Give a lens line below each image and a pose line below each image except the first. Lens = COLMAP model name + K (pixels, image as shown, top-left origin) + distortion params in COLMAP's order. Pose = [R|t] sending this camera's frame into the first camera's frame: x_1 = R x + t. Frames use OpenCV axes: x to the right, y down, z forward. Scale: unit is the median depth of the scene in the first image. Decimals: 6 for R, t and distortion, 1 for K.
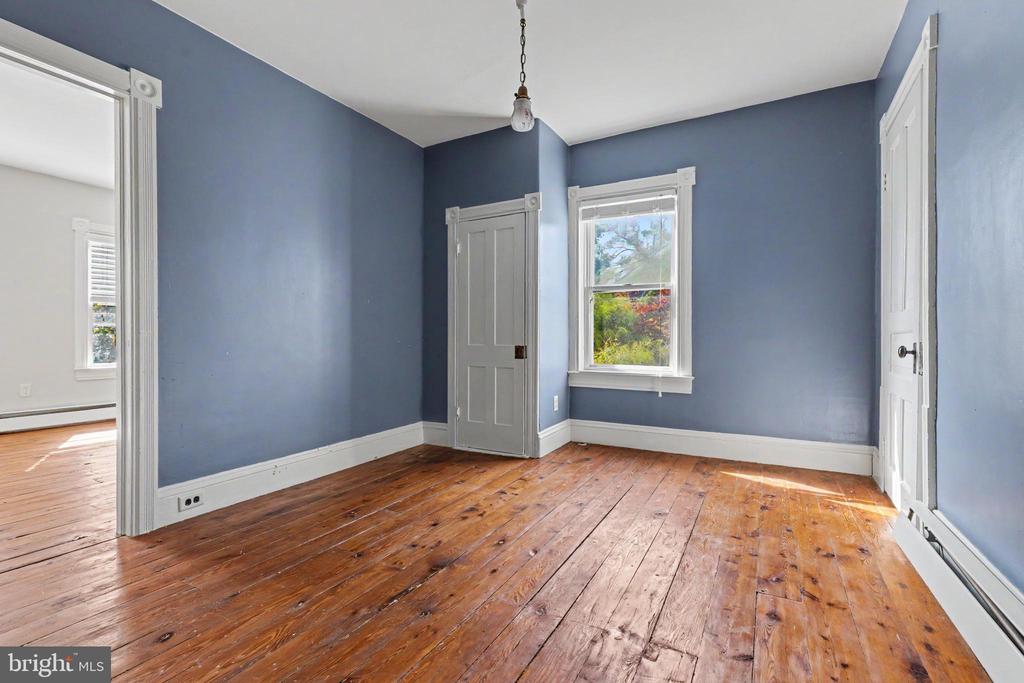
lens RADIAL K [[474.3, 0, 509.3], [0, 474.3, 335.5], [0, 0, 1]] dist [0.005129, 0.000354]
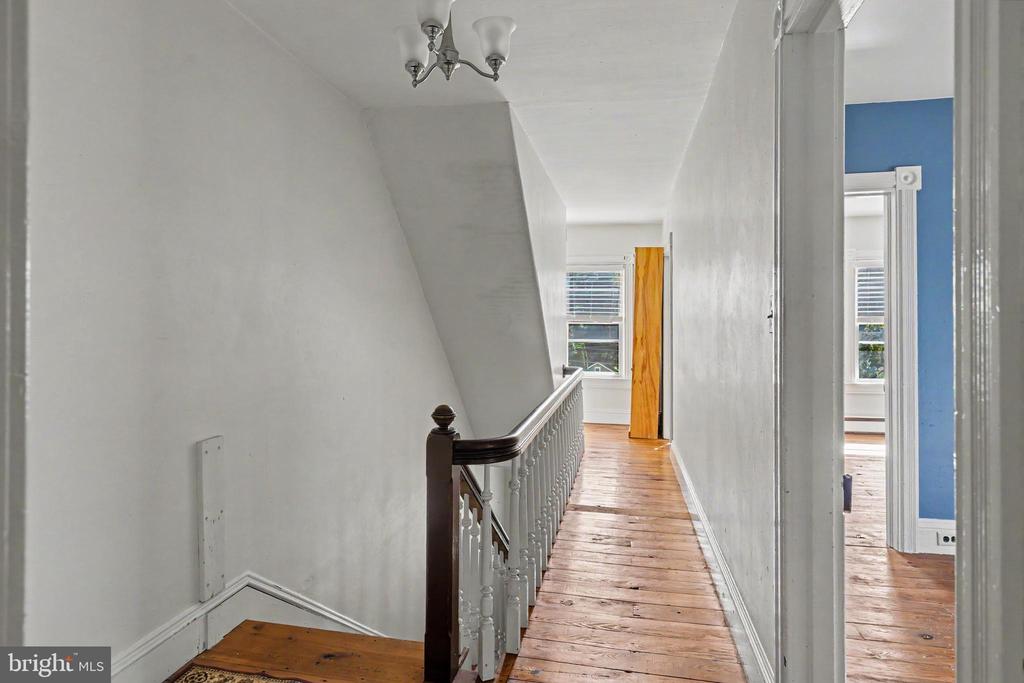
lens RADIAL K [[574.2, 0, 514.8], [0, 574.2, 319.1], [0, 0, 1]] dist [0.002949, 0.002510]
pose [[0.320834, -0.003278, -0.947130, 0.282730], [0.000141, 0.999994, -0.003413, -0.162764], [0.947135, 0.000962, 0.320832, -0.392071]]
